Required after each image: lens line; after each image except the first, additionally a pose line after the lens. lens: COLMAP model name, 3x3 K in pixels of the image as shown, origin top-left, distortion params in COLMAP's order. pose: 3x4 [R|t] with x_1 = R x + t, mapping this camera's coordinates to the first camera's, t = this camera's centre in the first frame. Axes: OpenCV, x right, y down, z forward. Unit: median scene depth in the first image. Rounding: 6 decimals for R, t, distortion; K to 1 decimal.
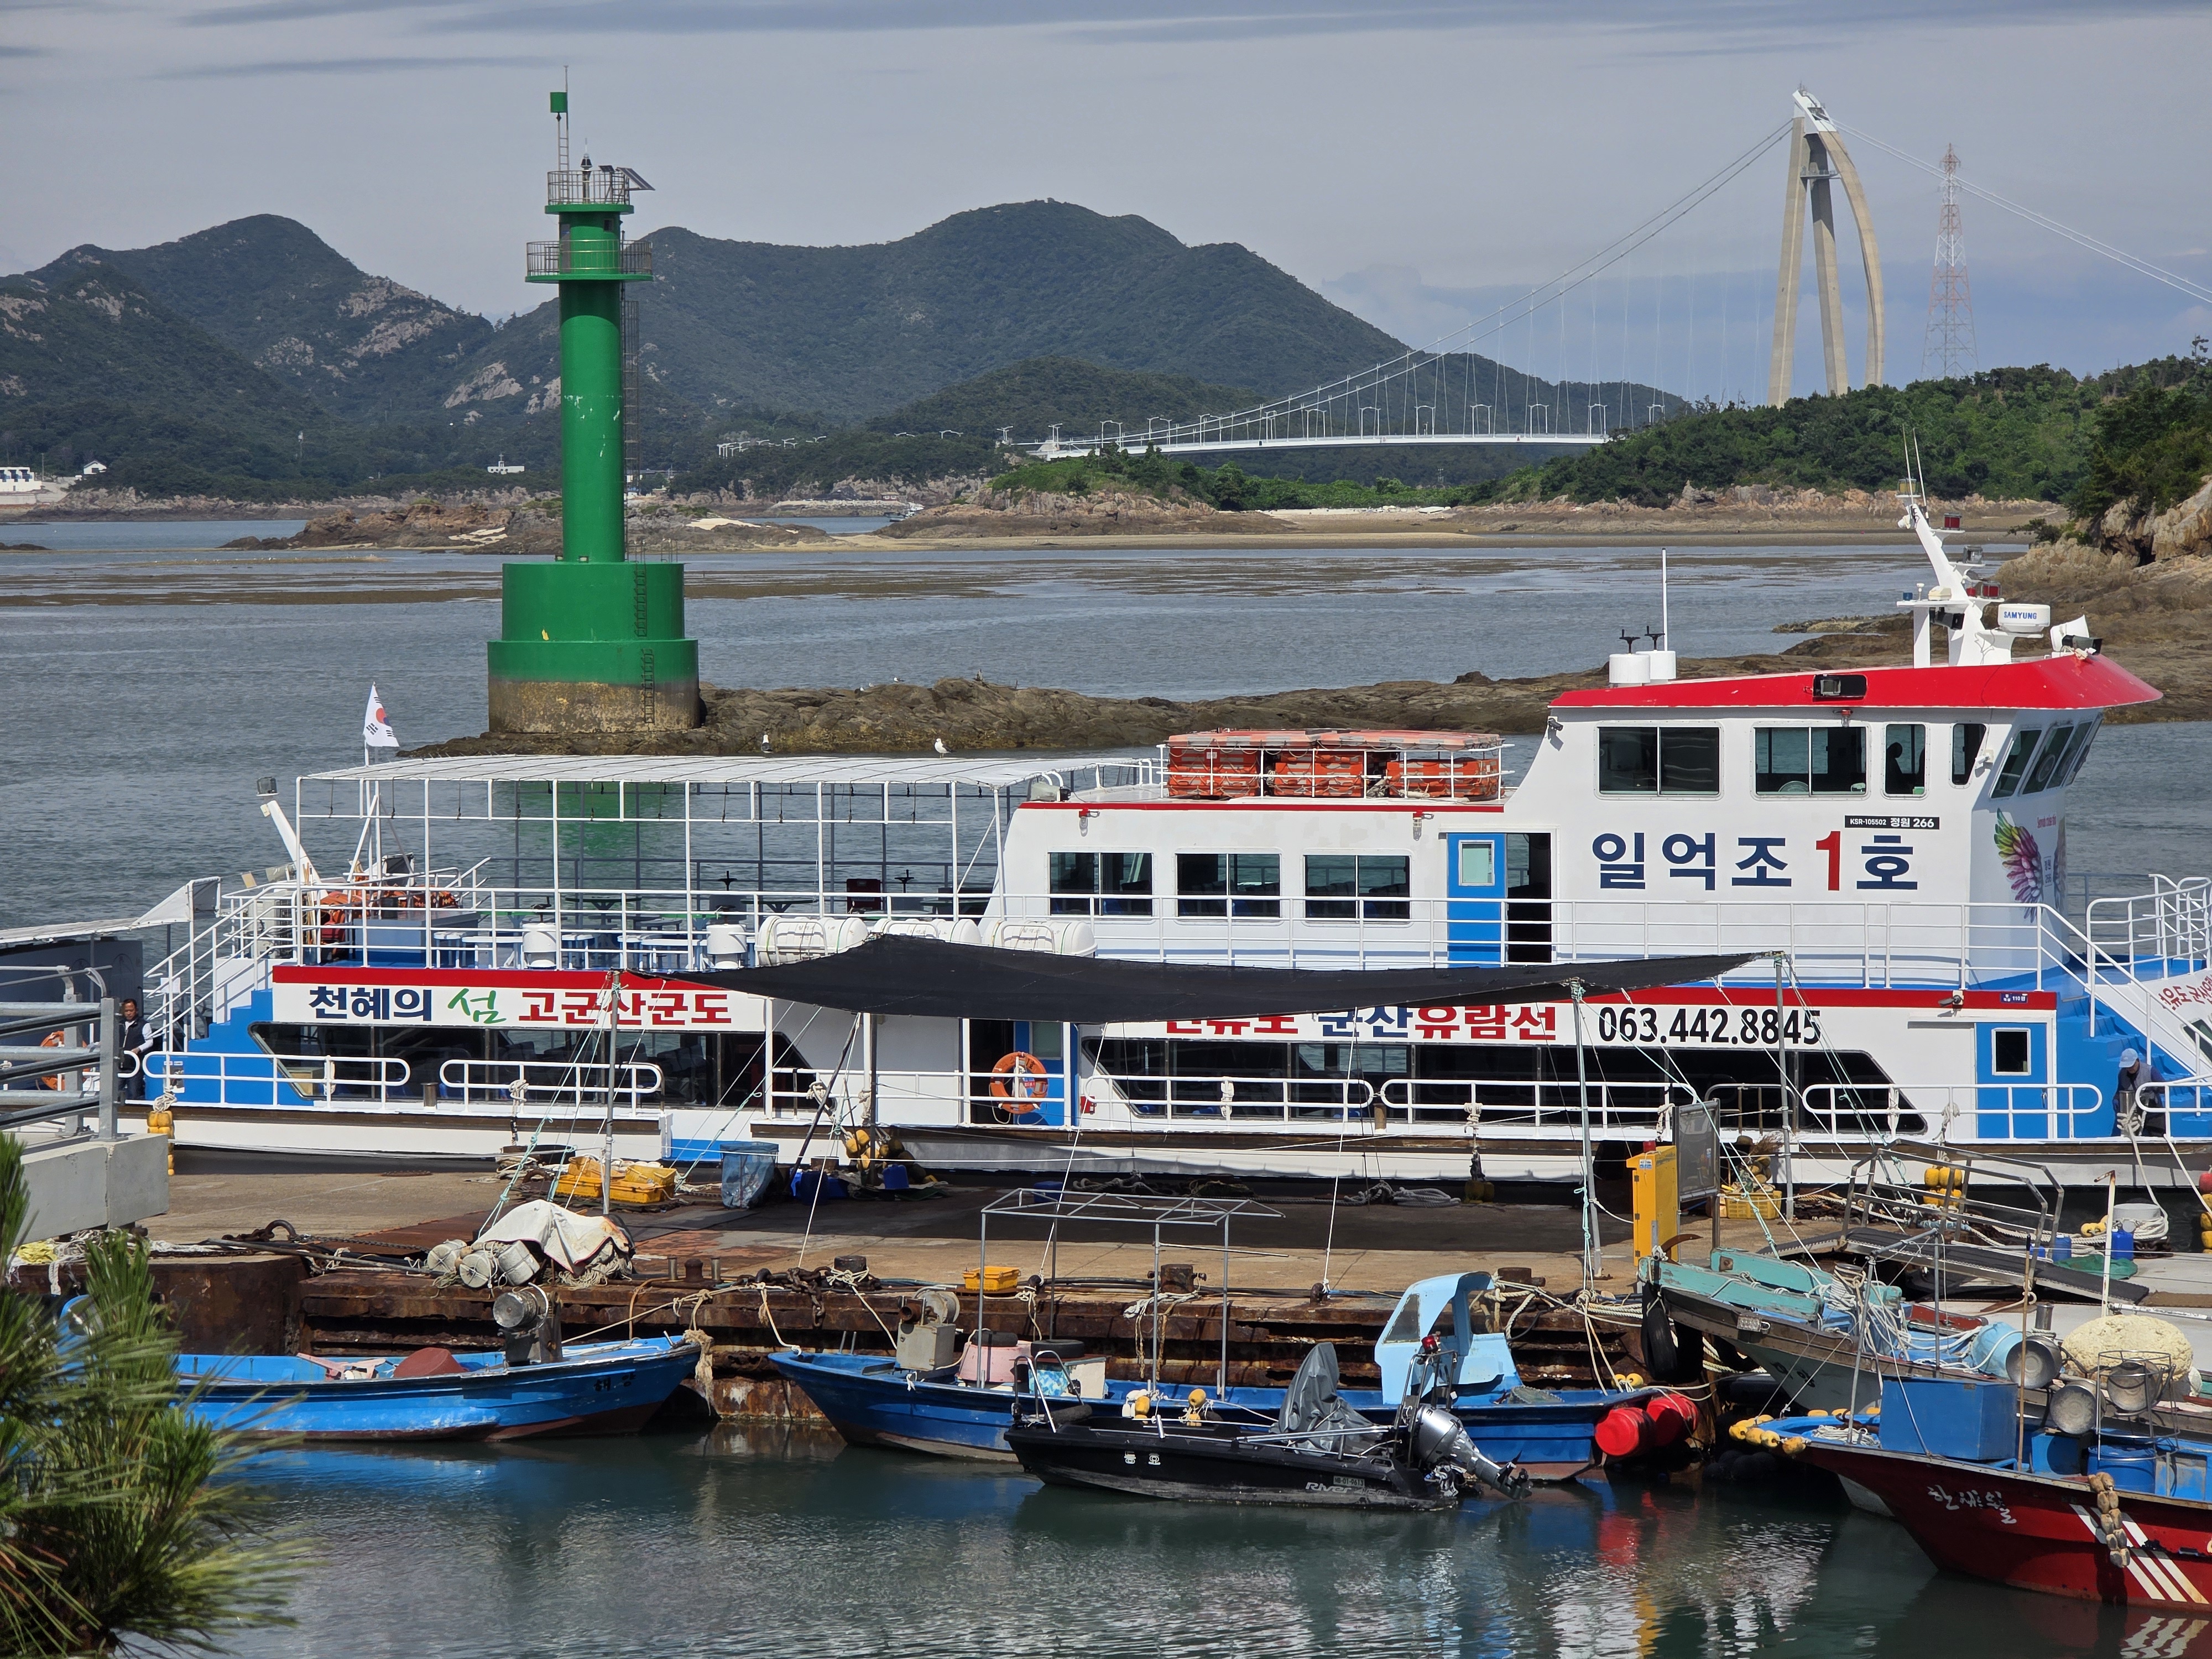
lens RADIAL K [[7377.6, 0, 1106.7], [0, 7377.6, 830.8], [0, 0, 1]] dist [0.257566, 0.000000]
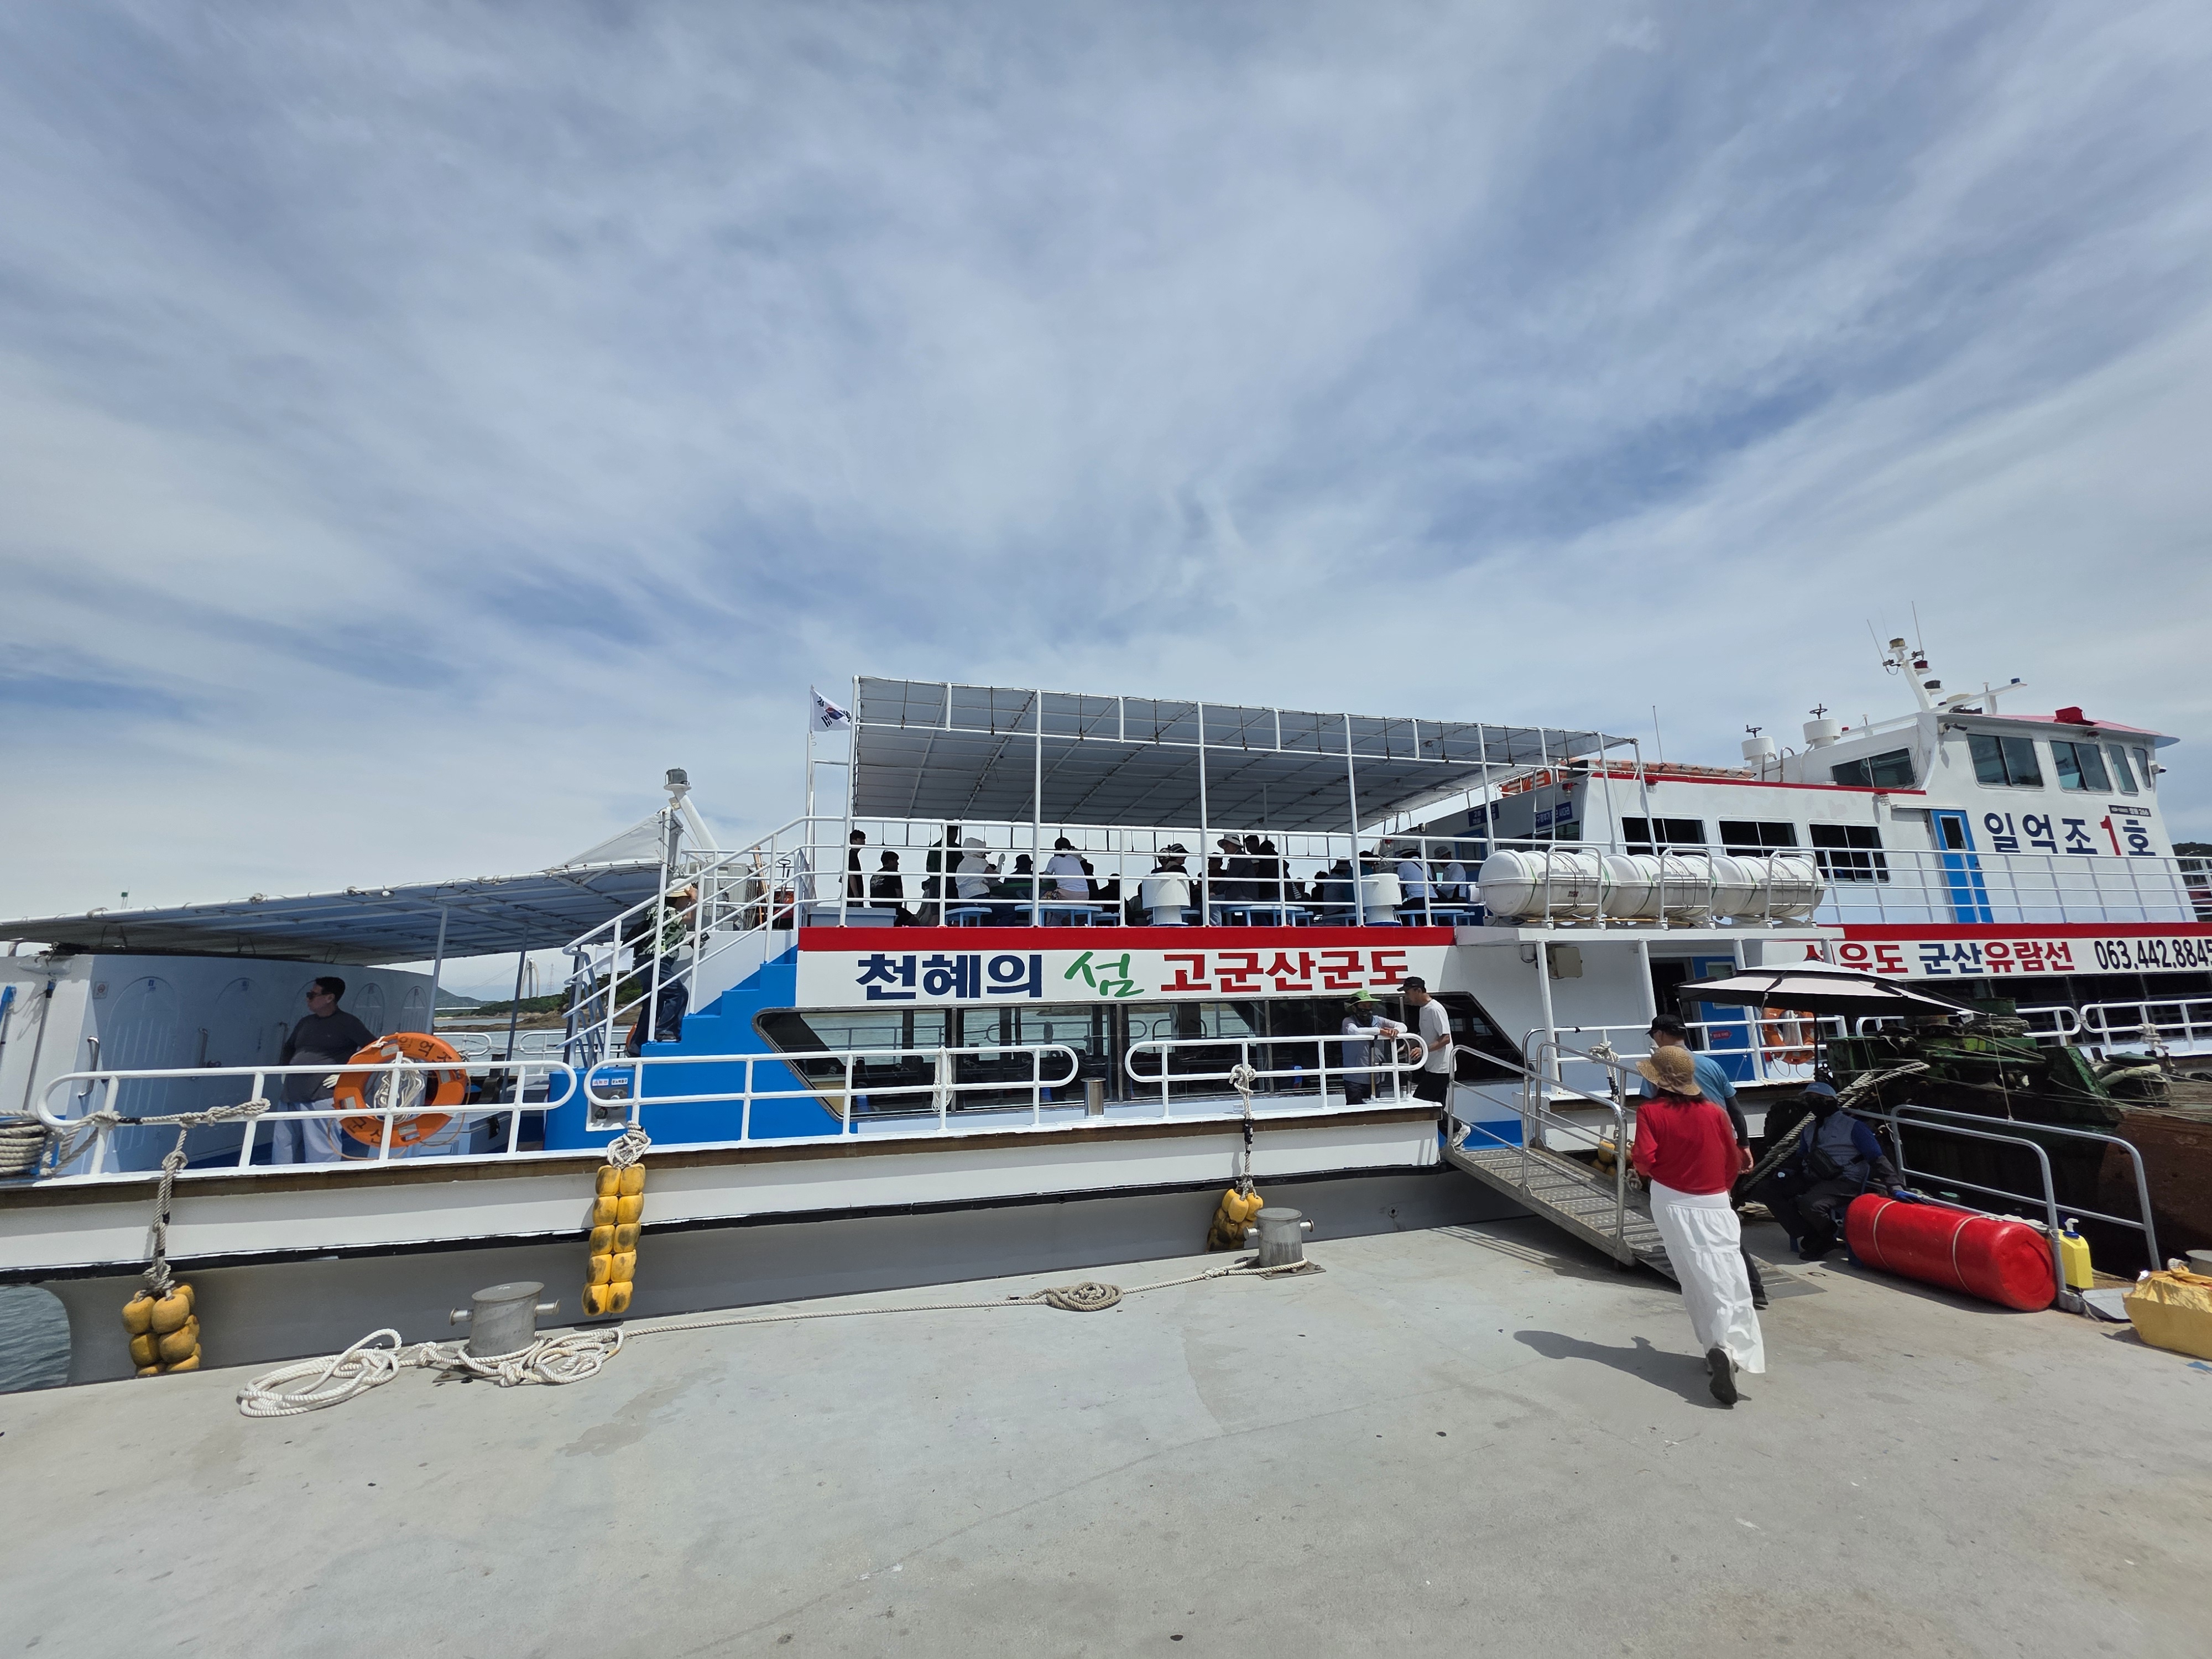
lens RADIAL K [[891.1, 0, 1099.5], [0, 891.1, 821.7], [0, 0, 1]] dist [0.005142, 0.000281]
pose [[0.801934, 0.108826, 0.587417, -0.142858], [0.050237, 0.967502, -0.247824, 0.031494], [-0.595297, 0.228248, 0.770405, 0.930414]]
